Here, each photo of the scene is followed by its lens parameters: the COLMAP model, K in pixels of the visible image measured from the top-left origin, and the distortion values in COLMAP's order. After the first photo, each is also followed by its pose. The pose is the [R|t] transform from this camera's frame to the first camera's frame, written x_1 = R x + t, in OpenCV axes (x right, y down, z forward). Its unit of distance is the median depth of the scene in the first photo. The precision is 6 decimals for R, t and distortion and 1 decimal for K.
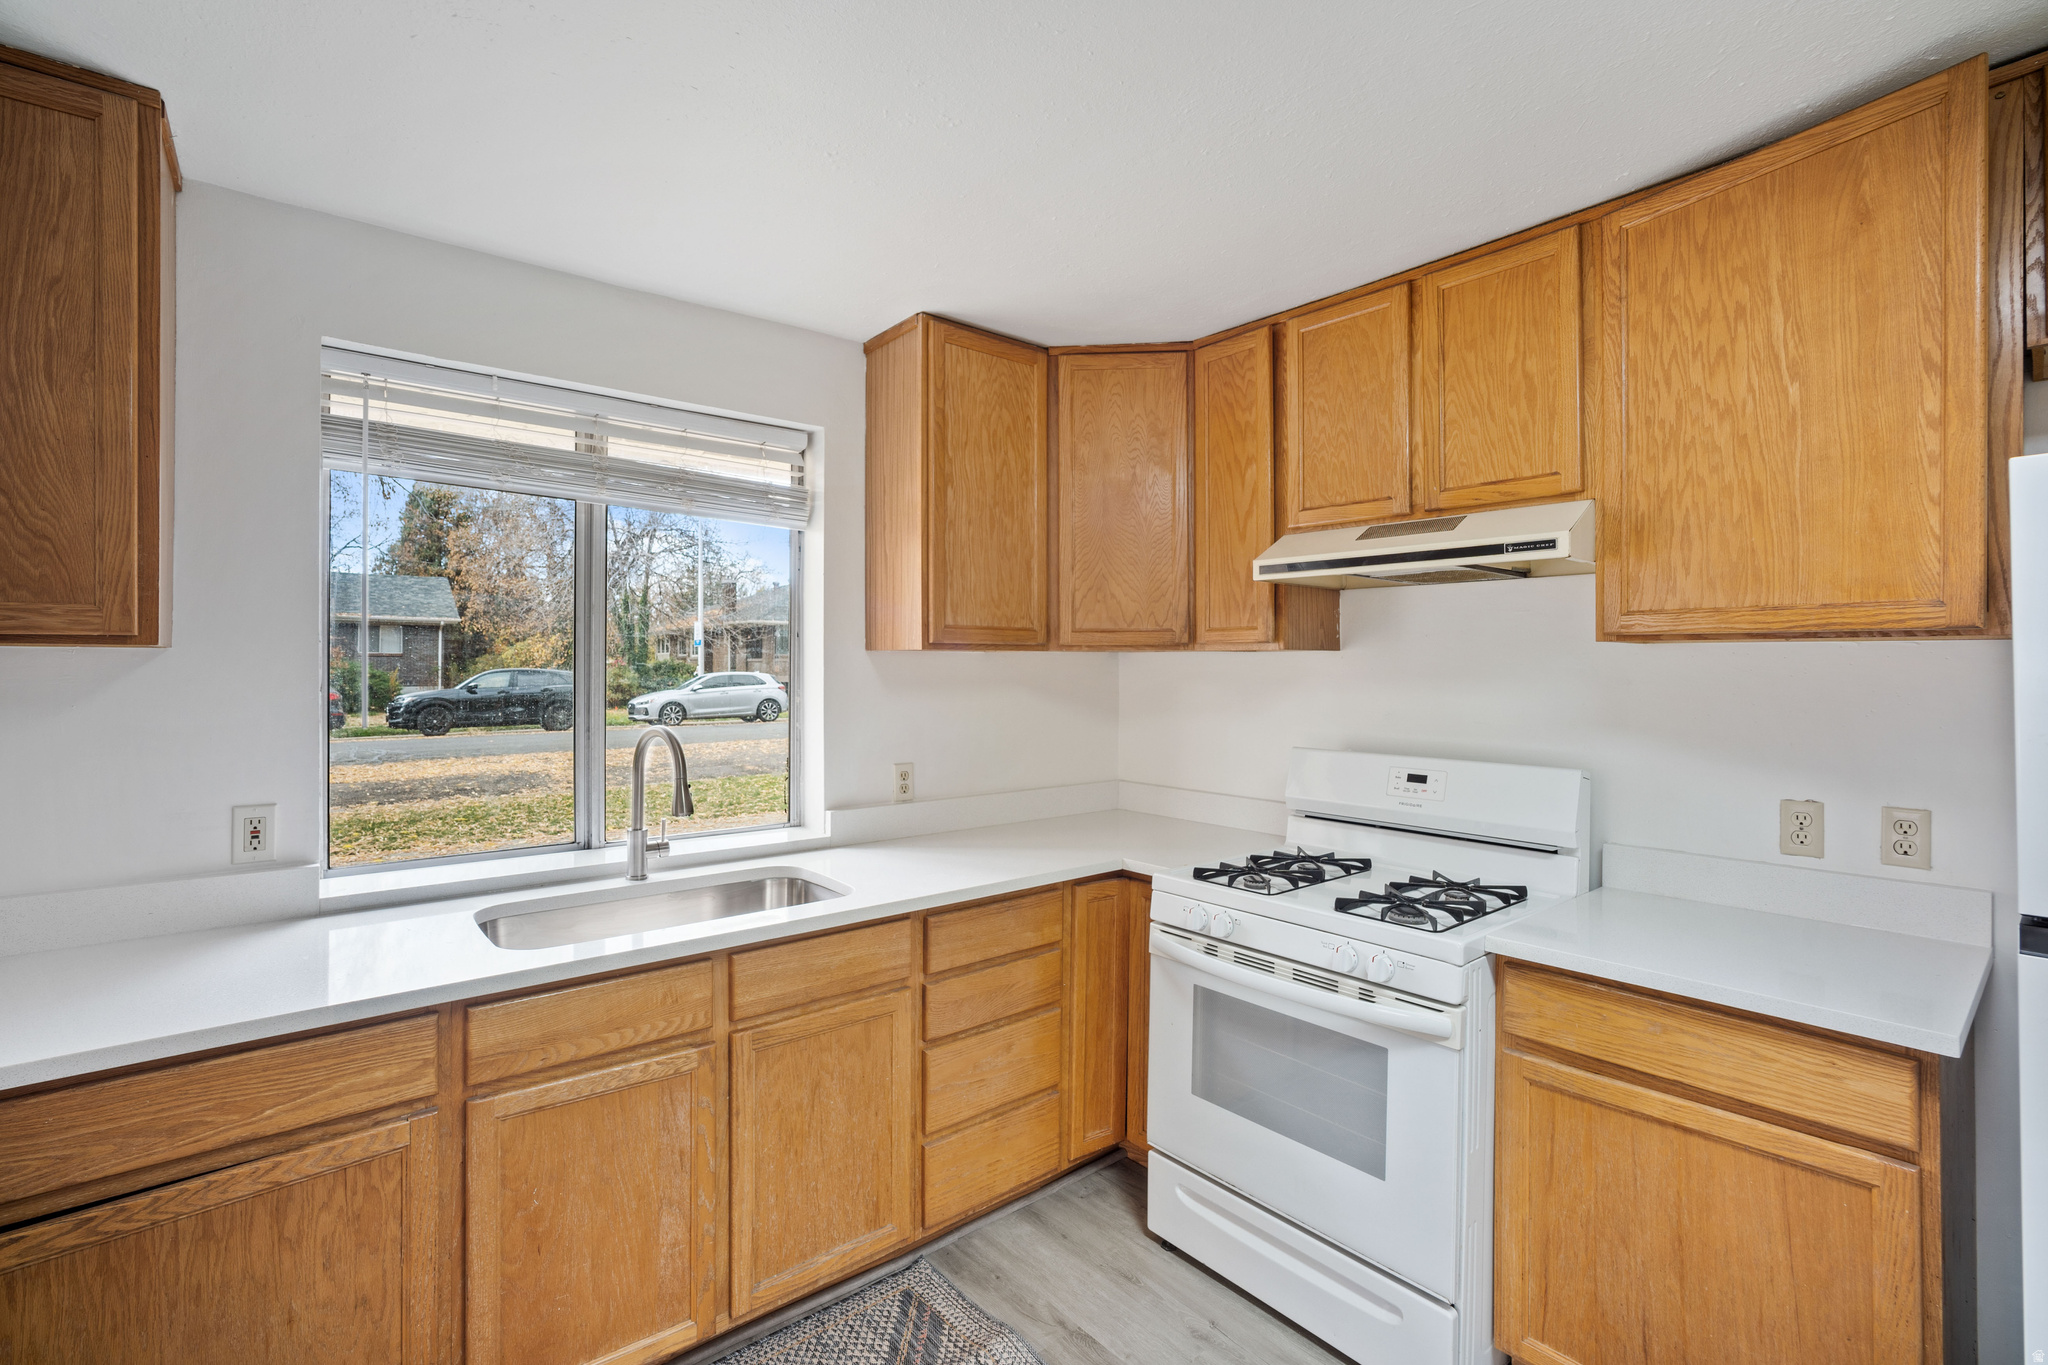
lens RADIAL K [[903.4, 0, 1017.3], [0, 903.4, 664.3], [0, 0, 1]] dist [-0.028165, 0.009533]
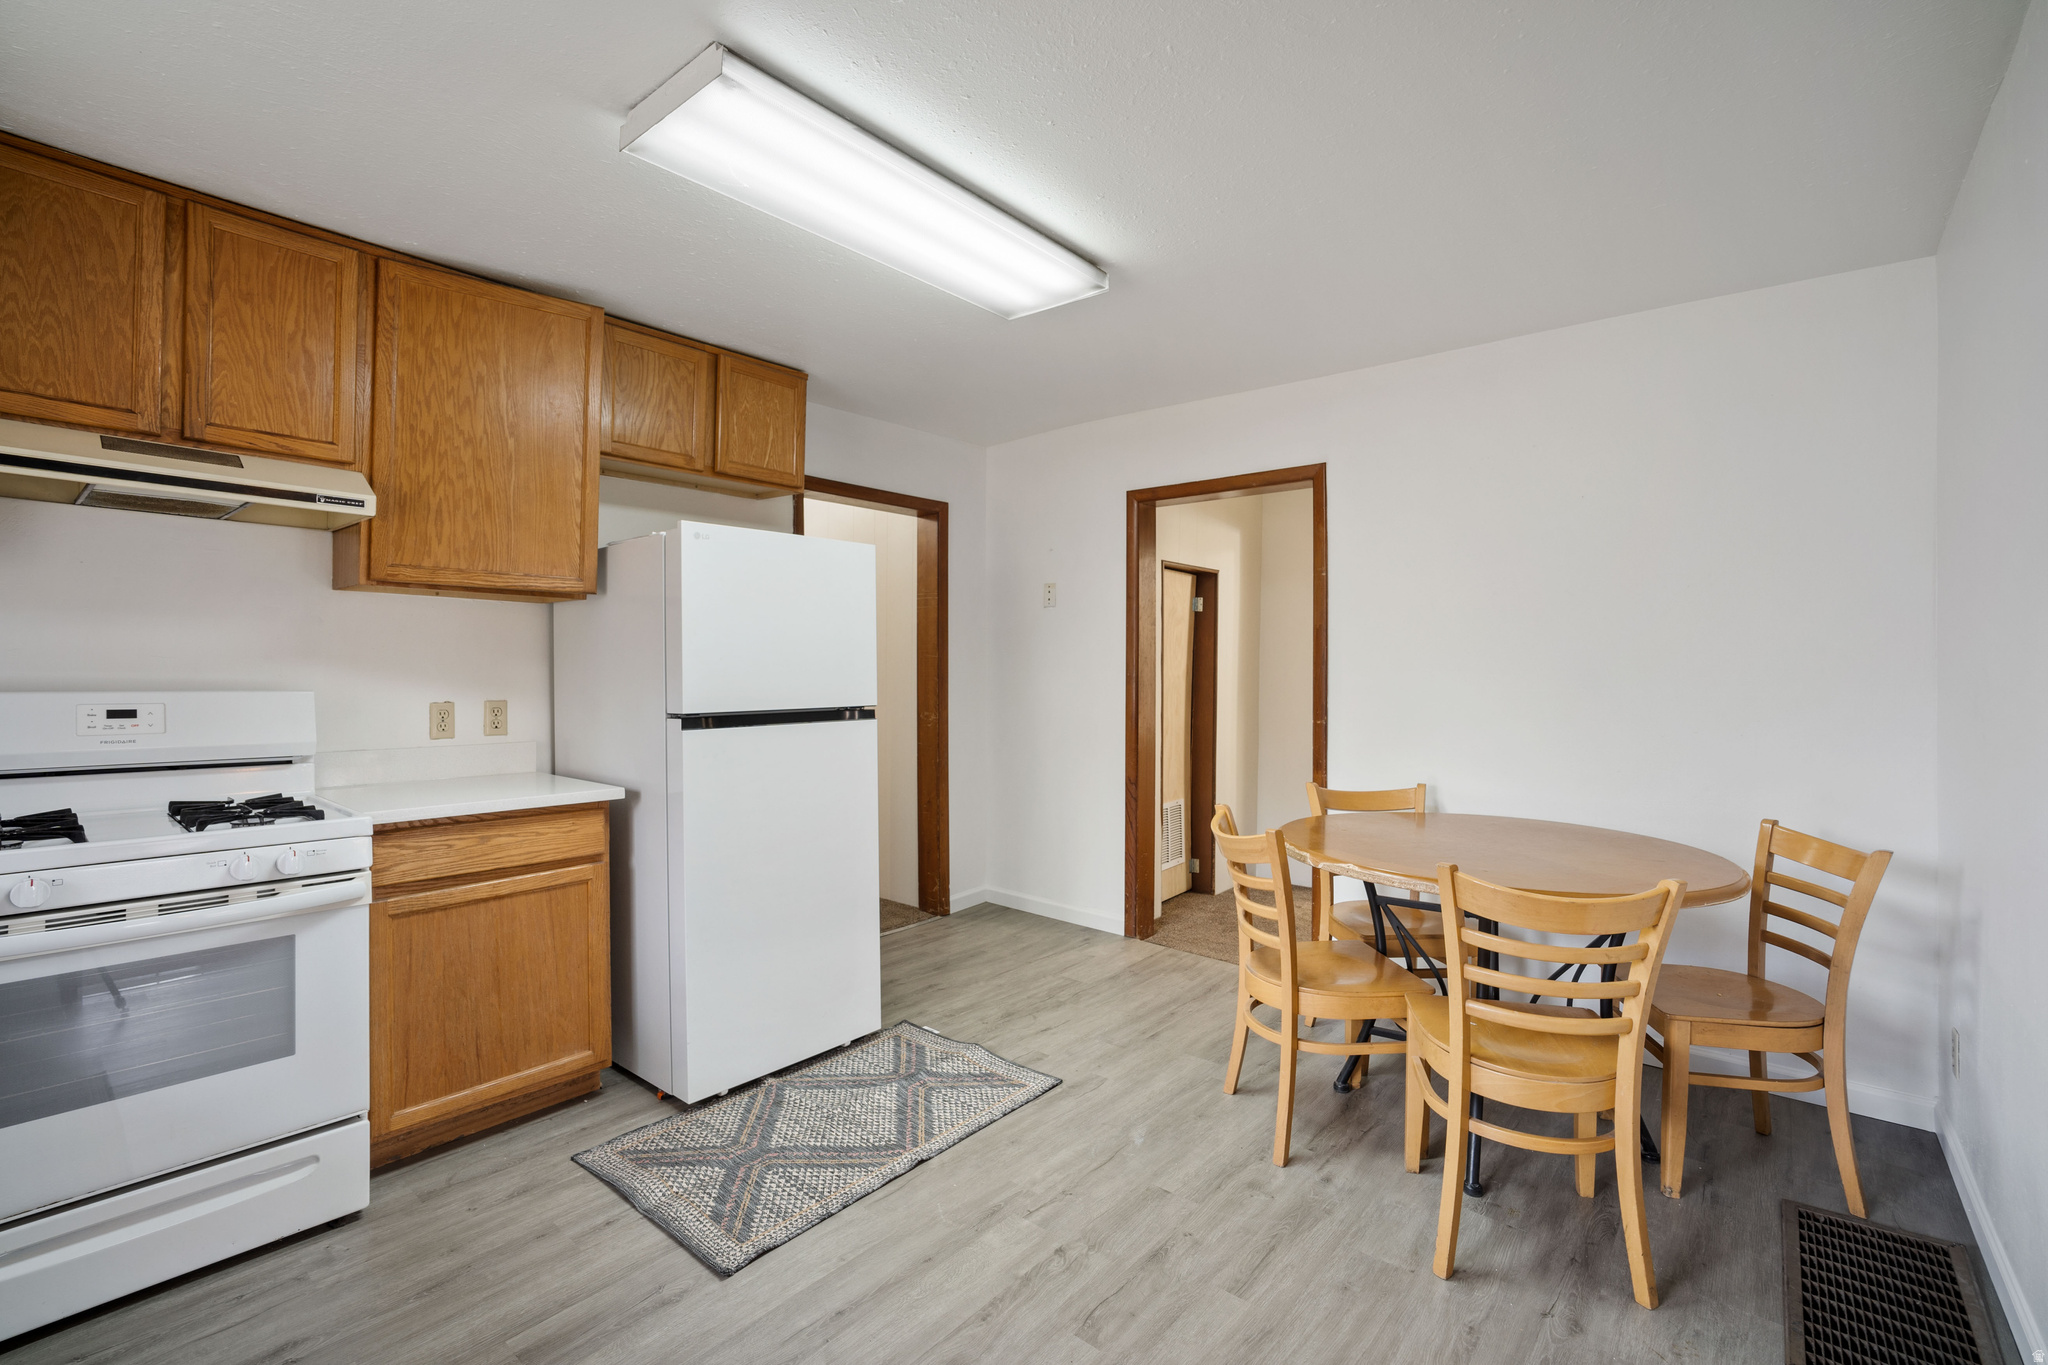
lens RADIAL K [[903.4, 0, 1018.6], [0, 903.4, 668.6], [0, 0, 1]] dist [-0.028165, 0.009533]
pose [[-0.167474, -0.002832, 0.985872, -0.739188], [-0.015216, 0.999884, 0.000288, 0.077466], [-0.985759, -0.014952, -0.167498, 0.276103]]
